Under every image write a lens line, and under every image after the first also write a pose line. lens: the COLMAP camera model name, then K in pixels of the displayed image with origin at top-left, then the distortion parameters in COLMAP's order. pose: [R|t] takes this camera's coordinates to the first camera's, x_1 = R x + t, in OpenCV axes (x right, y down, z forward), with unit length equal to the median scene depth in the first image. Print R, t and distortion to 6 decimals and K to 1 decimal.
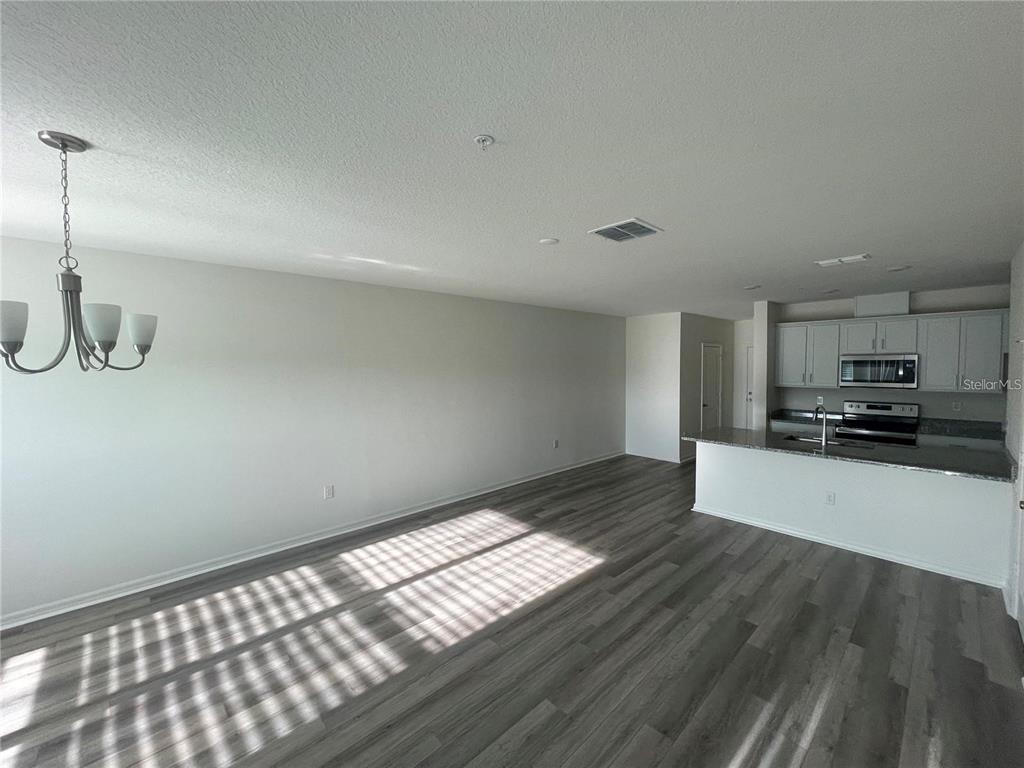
lens RADIAL K [[419.9, 0, 515.6], [0, 419.9, 379.4], [0, 0, 1]] dist [0.004081, 0.000321]
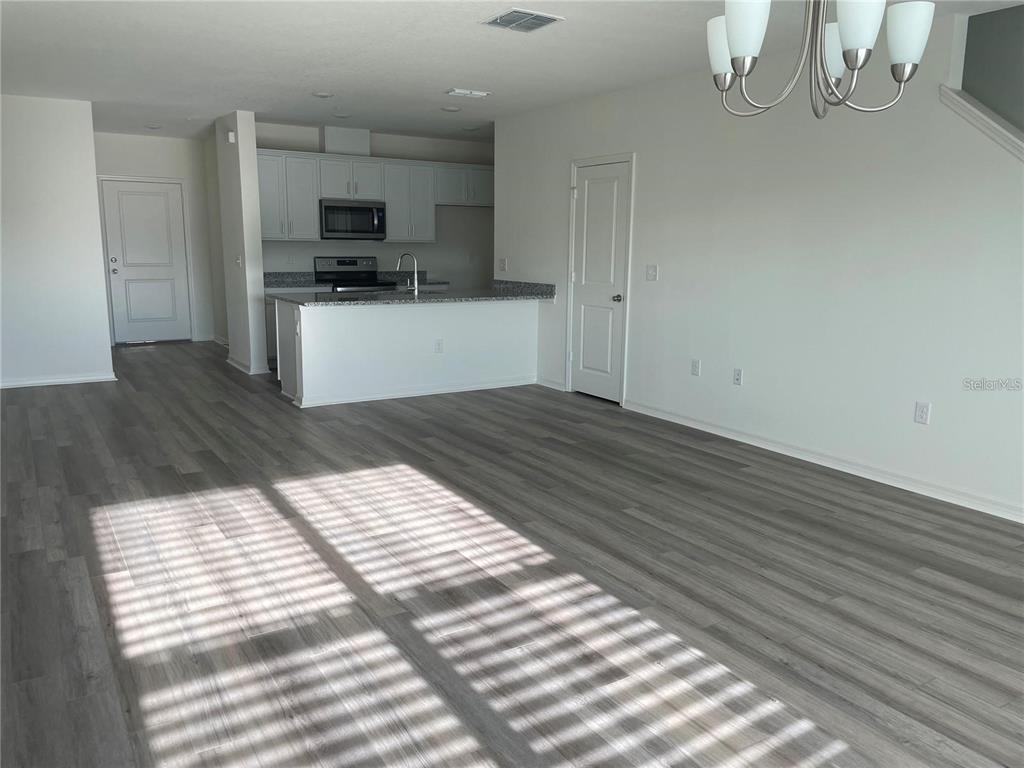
lens RADIAL K [[778.9, 0, 511.9], [0, 778.9, 384.1], [0, 0, 1]] dist [0.041661, 0.002016]
pose [[0.194567, -0.174790, 0.965190, -1.081586], [0.027930, 0.984583, 0.172671, 0.070467], [-0.980492, -0.006638, 0.196449, 0.537838]]
